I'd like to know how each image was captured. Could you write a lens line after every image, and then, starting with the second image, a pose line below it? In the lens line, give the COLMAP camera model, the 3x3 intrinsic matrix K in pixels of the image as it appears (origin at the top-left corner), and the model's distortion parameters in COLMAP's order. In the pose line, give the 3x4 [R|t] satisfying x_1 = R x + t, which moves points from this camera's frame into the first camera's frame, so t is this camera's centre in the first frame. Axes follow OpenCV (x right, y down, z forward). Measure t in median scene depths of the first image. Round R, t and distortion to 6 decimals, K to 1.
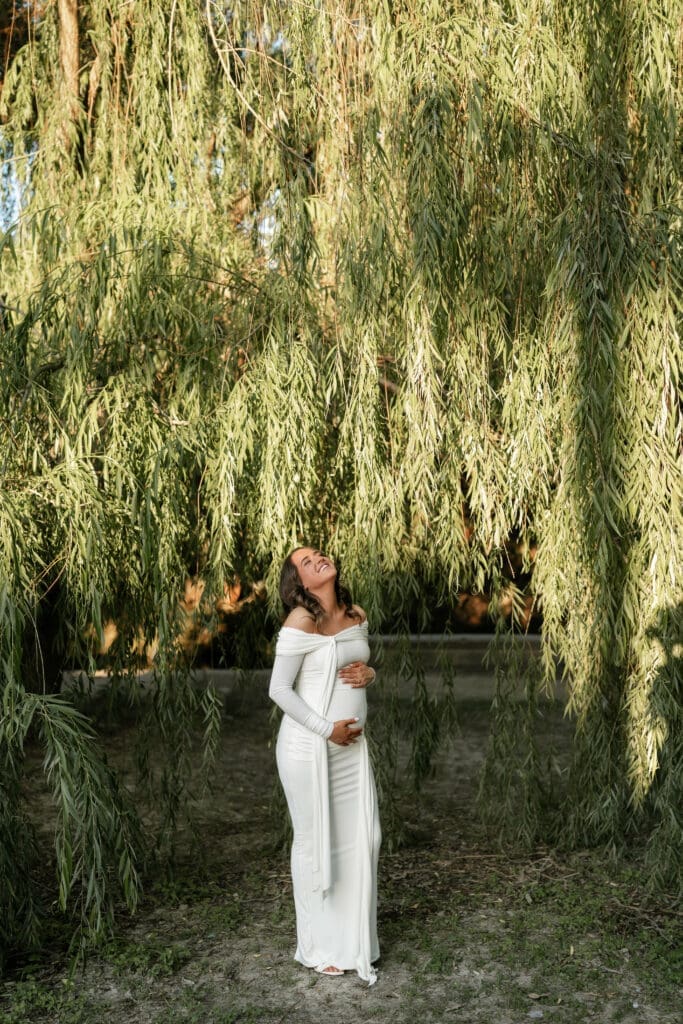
lens RADIAL K [[974.5, 0, 333.8], [0, 974.5, 518.9], [0, 0, 1]] dist [0.014413, 0.000000]
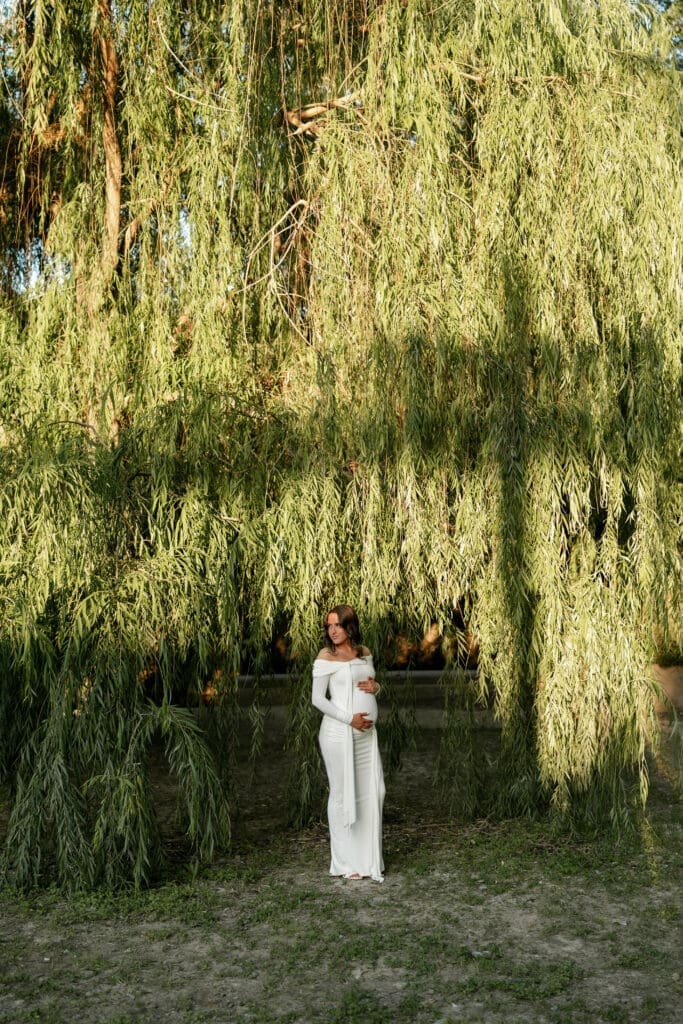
lens RADIAL K [[974.5, 0, 345.3], [0, 974.5, 505.5], [0, 0, 1]] dist [0.014413, 0.000000]
pose [[0.995711, 0.001944, 0.092500, -0.158441], [0.003276, 0.998411, -0.056248, -0.048556], [-0.092462, 0.056310, 0.994123, -0.583076]]
